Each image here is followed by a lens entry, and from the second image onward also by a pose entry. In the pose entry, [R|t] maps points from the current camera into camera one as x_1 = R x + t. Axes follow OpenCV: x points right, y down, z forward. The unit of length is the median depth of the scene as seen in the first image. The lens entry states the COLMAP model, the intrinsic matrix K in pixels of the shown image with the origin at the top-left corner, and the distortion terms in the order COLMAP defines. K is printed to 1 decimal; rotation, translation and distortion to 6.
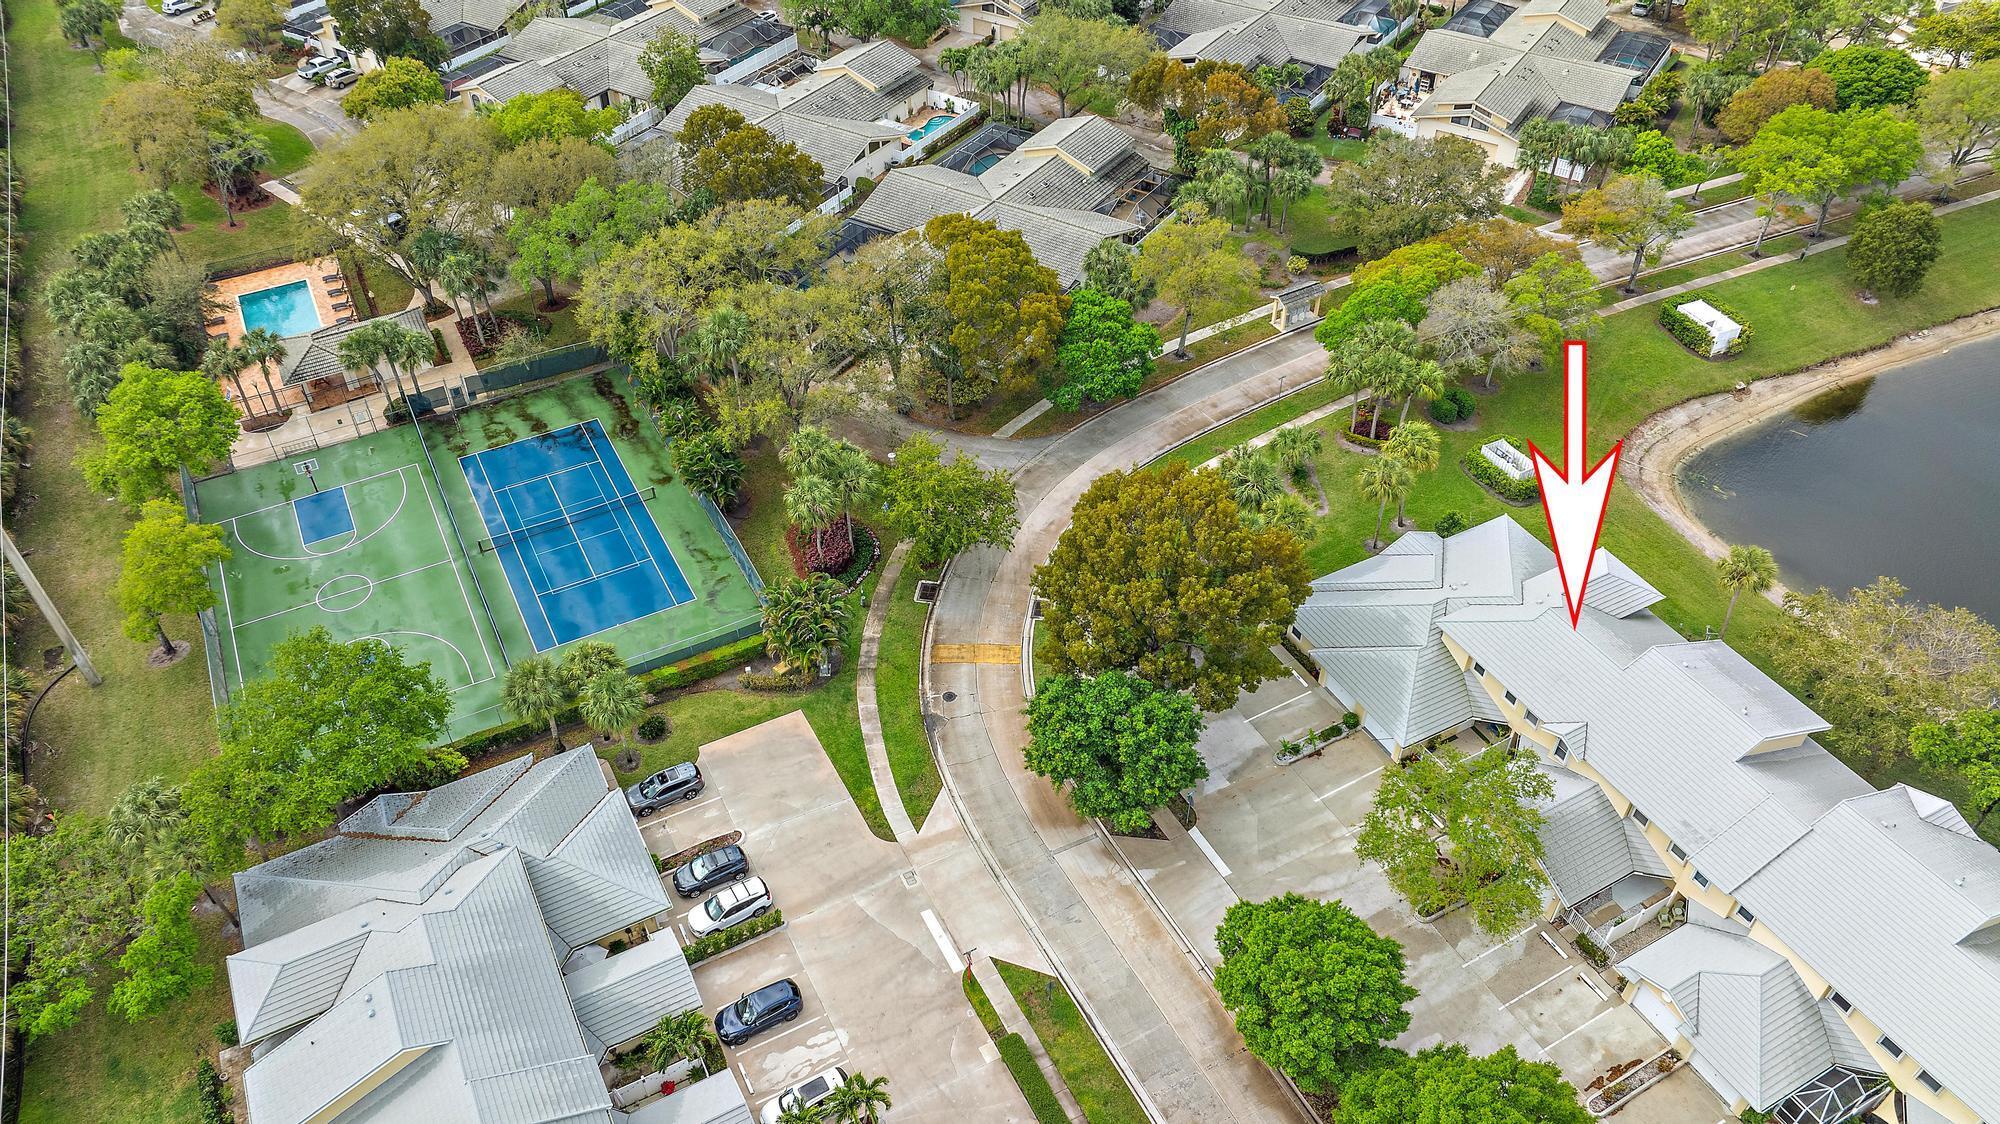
lens RADIAL K [[1402.4, 0, 998.8], [0, 1402.4, 560.9], [0, 0, 1]] dist [-0.026201, 0.002441]
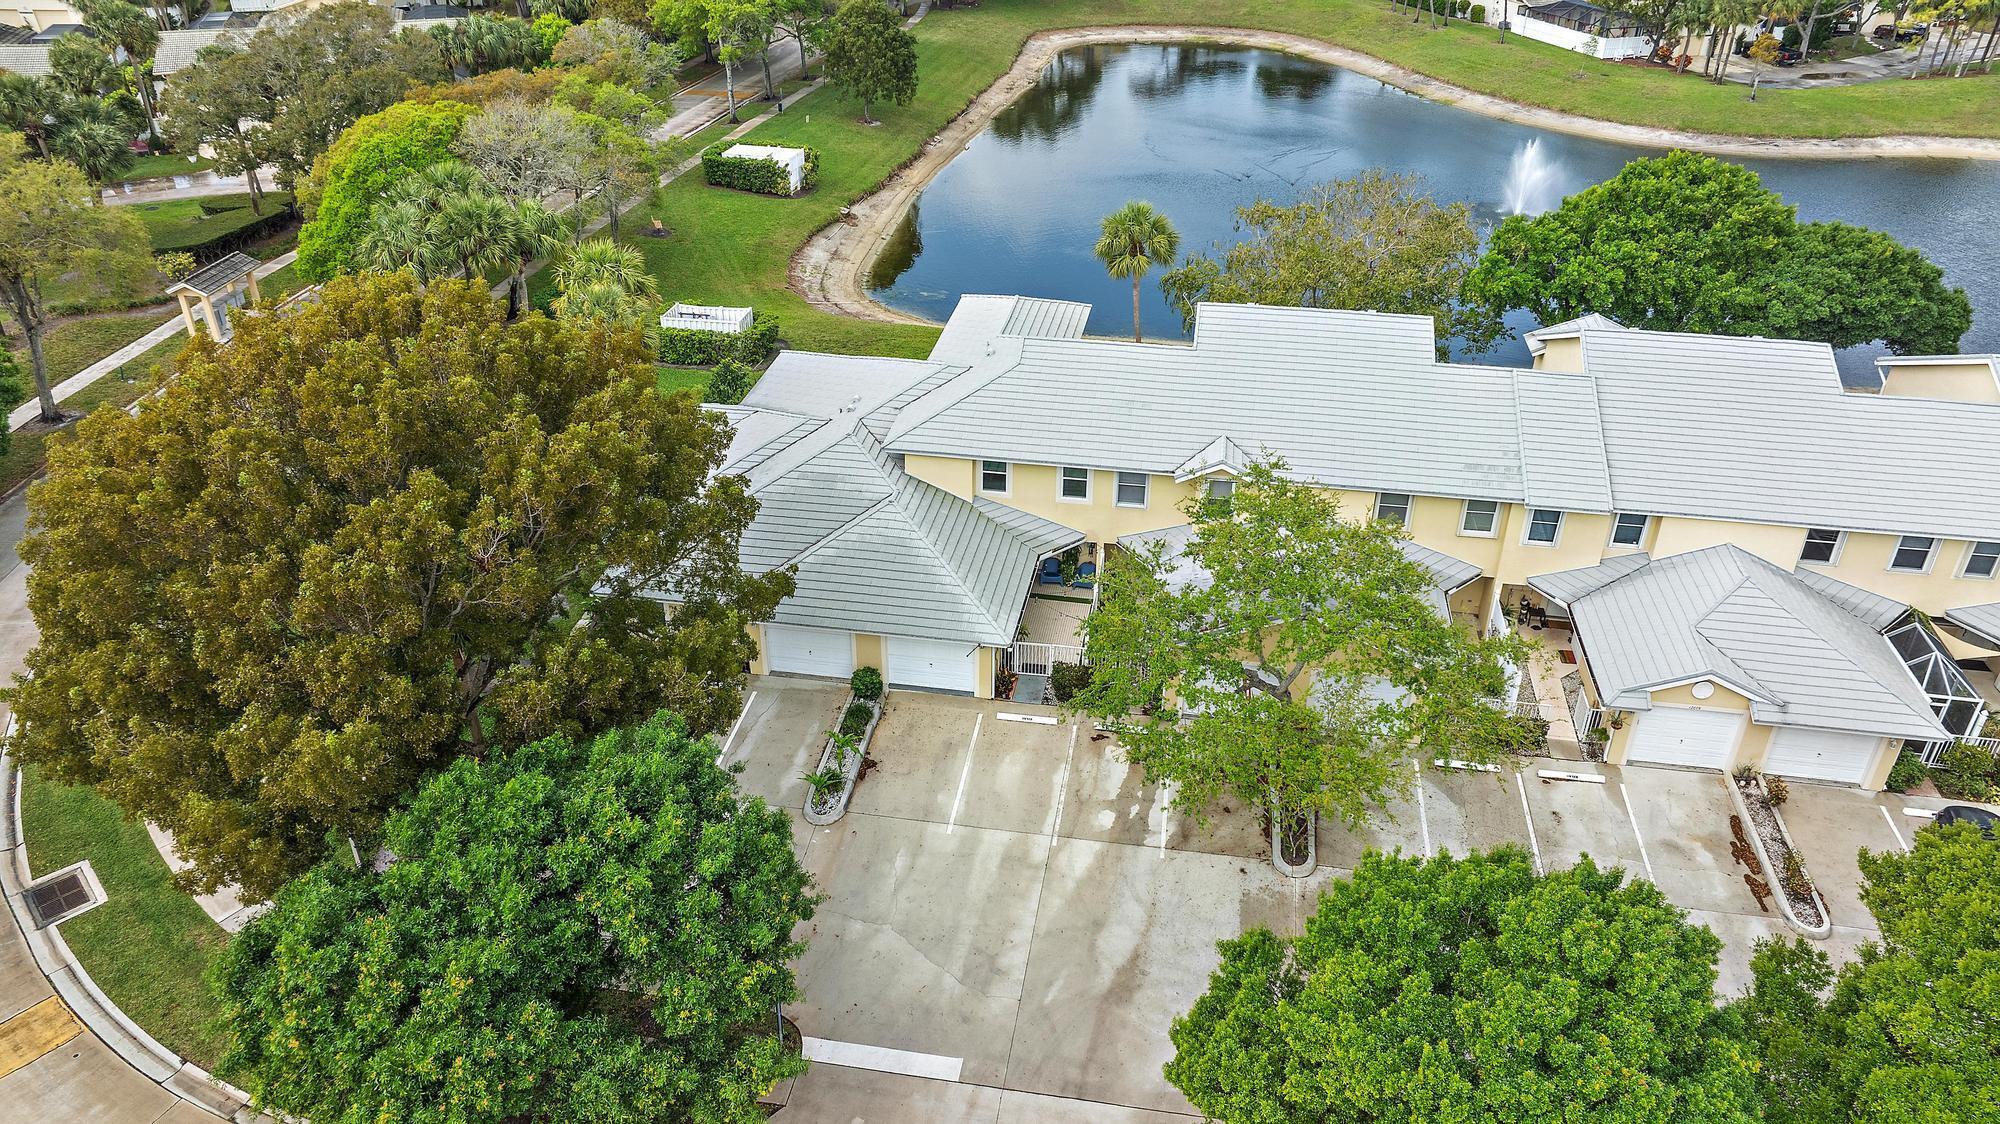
lens RADIAL K [[1402.4, 0, 1001.5], [0, 1402.4, 554.7], [0, 0, 1]] dist [-0.026201, 0.002441]
pose [[0.607750, -0.387986, 0.692898, -0.034178], [0.516948, 0.855631, 0.025686, 0.068645], [-0.602831, 0.342582, 0.720578, 0.474842]]
